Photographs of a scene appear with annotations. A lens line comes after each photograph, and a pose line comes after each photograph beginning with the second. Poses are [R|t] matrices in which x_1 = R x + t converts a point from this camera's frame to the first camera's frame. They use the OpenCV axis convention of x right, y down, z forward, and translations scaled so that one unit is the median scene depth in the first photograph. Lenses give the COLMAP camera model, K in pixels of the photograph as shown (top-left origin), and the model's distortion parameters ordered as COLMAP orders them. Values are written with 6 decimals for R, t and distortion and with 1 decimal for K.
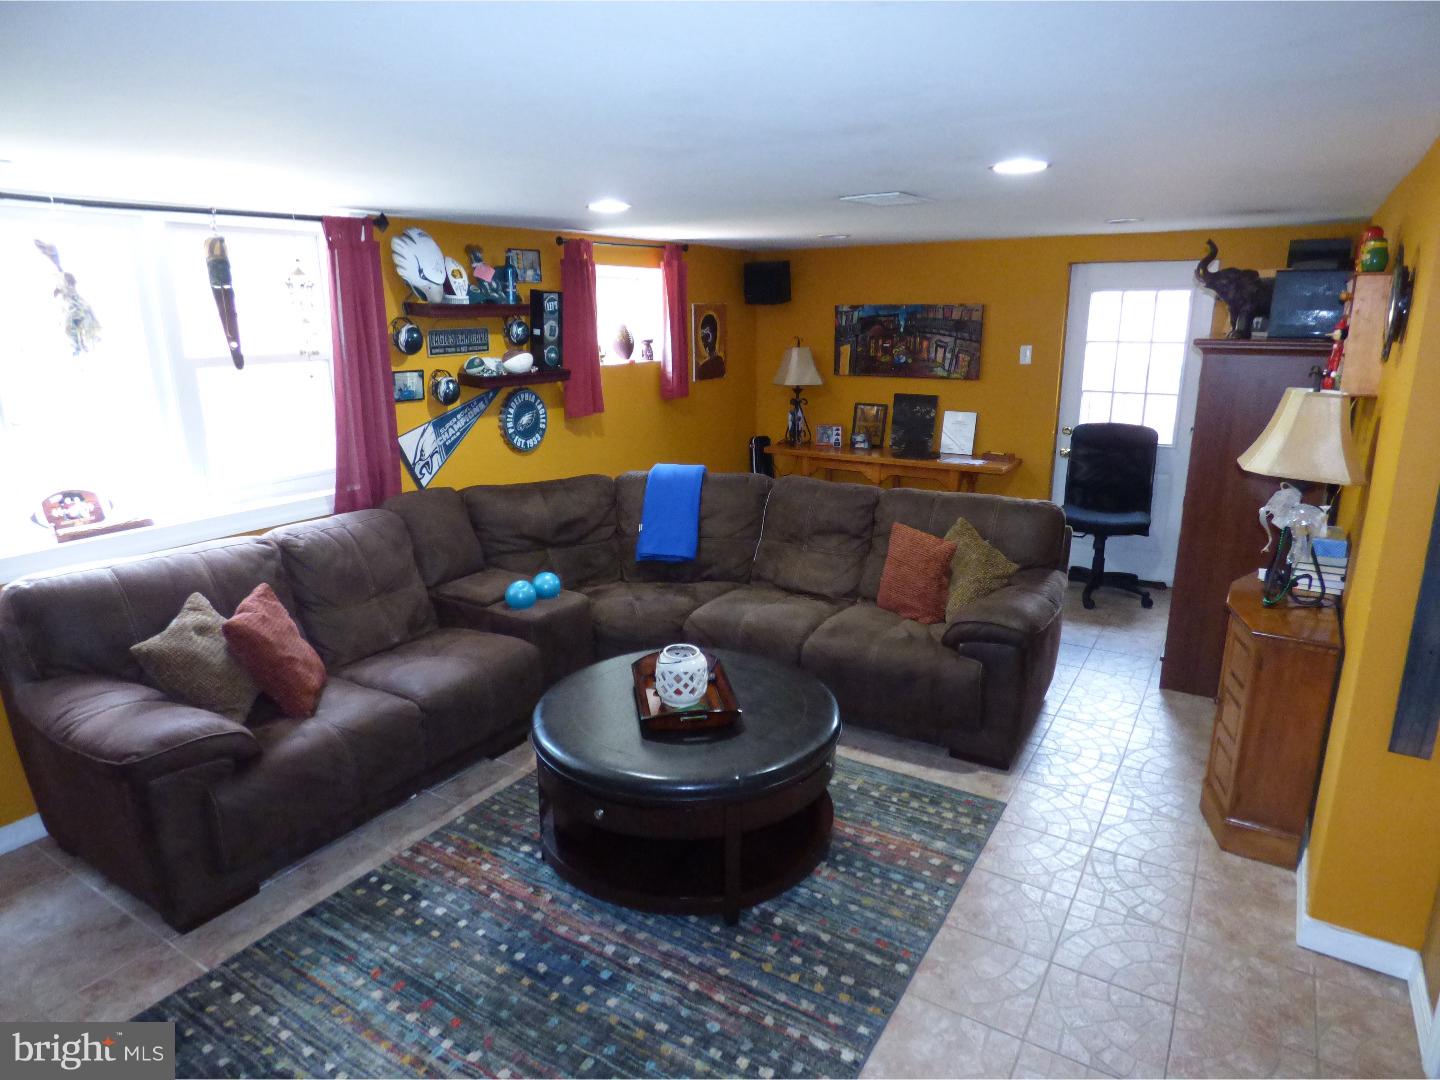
lens RADIAL K [[870.4, 0, 720.7], [0, 870.4, 543.7], [0, 0, 1]] dist [-0.001245, -0.000947]
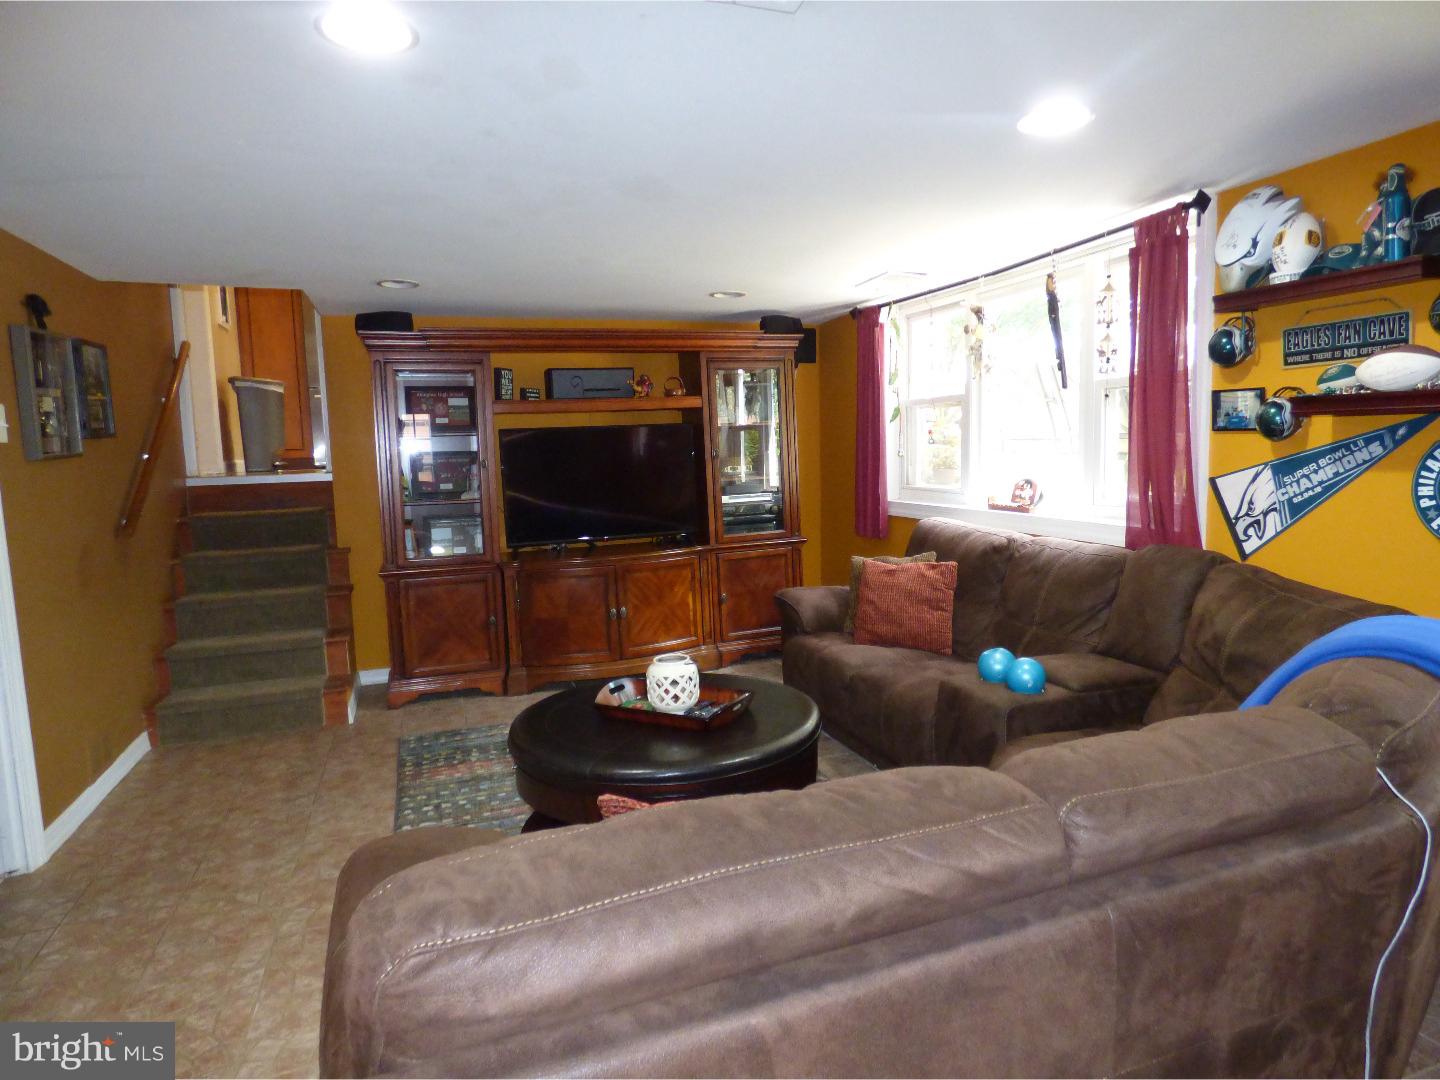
lens RADIAL K [[870.4, 0, 724.4], [0, 870.4, 531.7], [0, 0, 1]] dist [-0.001245, -0.000947]
pose [[-0.622777, 0.104191, -0.775431, 0.462148], [-0.169135, 0.949730, 0.263450, -0.195812], [0.763899, 0.295223, -0.573847, 1.075234]]
